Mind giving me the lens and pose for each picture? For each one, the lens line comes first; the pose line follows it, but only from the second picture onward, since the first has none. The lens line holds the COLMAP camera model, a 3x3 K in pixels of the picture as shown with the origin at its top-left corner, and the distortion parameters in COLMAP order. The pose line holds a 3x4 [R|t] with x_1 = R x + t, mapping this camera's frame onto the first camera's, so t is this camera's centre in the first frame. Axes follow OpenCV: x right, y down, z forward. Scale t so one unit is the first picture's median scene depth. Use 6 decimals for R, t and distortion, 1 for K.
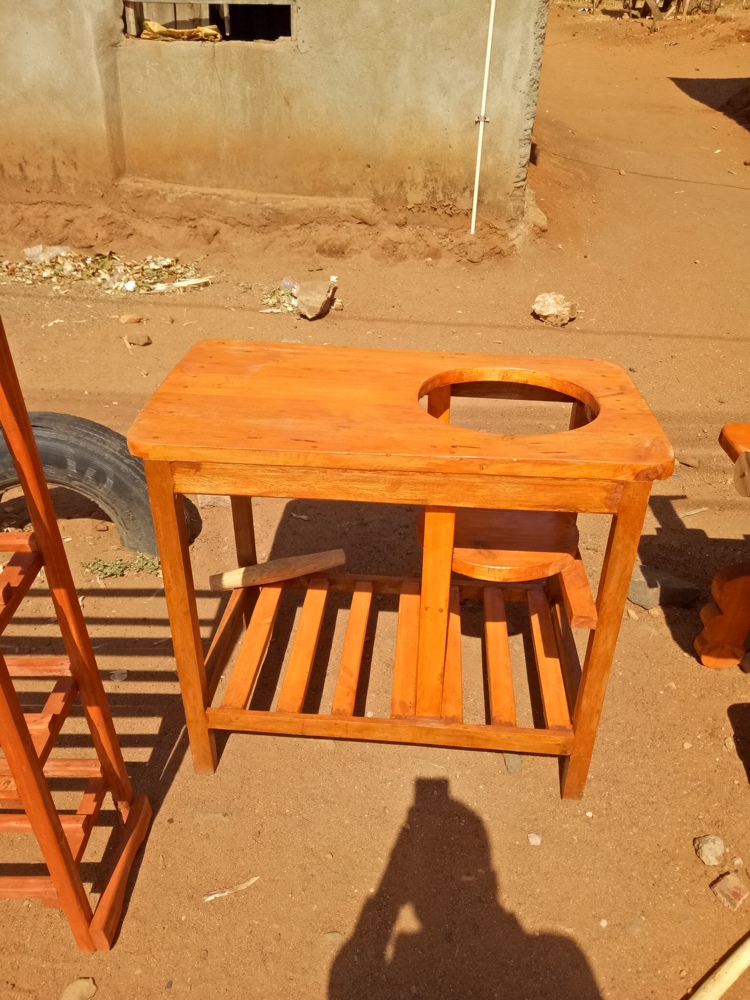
lens RADIAL K [[729.9, 0, 377.8], [0, 729.9, 500.1], [0, 0, 1]] dist [0.017911, -0.014716]
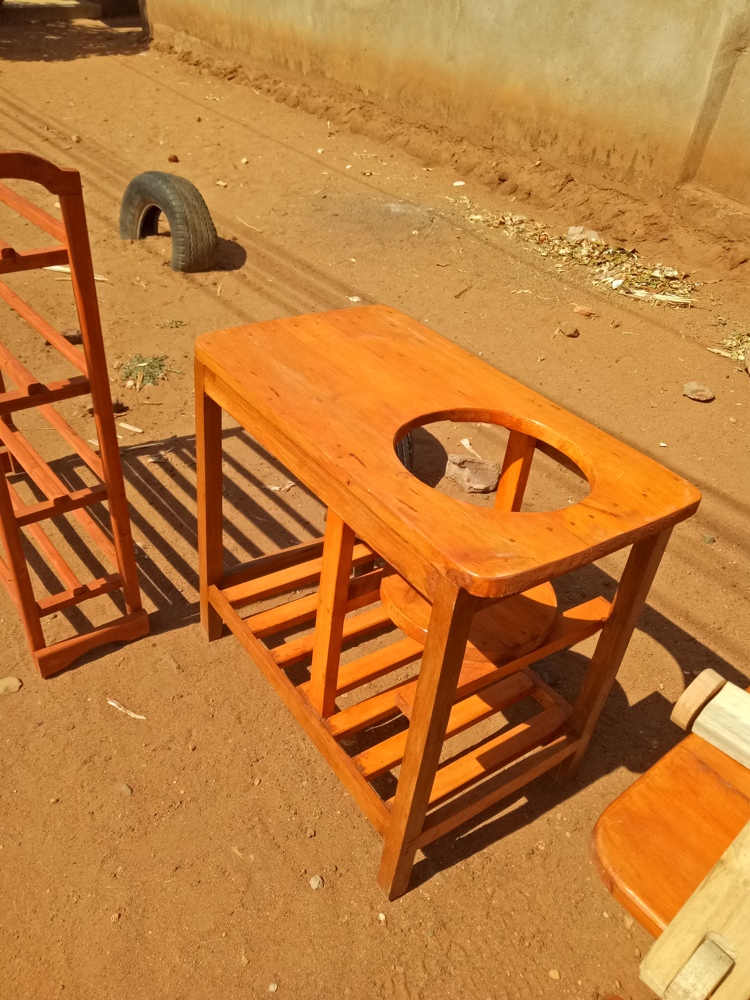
lens RADIAL K [[729.9, 0, 376.0], [0, 729.9, 498.9], [0, 0, 1]] dist [0.017911, -0.014716]
pose [[0.654539, 0.470199, -0.592023, 0.175021], [-0.471389, 0.866035, 0.166660, -0.047929], [0.591077, 0.169988, 0.788500, 0.063030]]
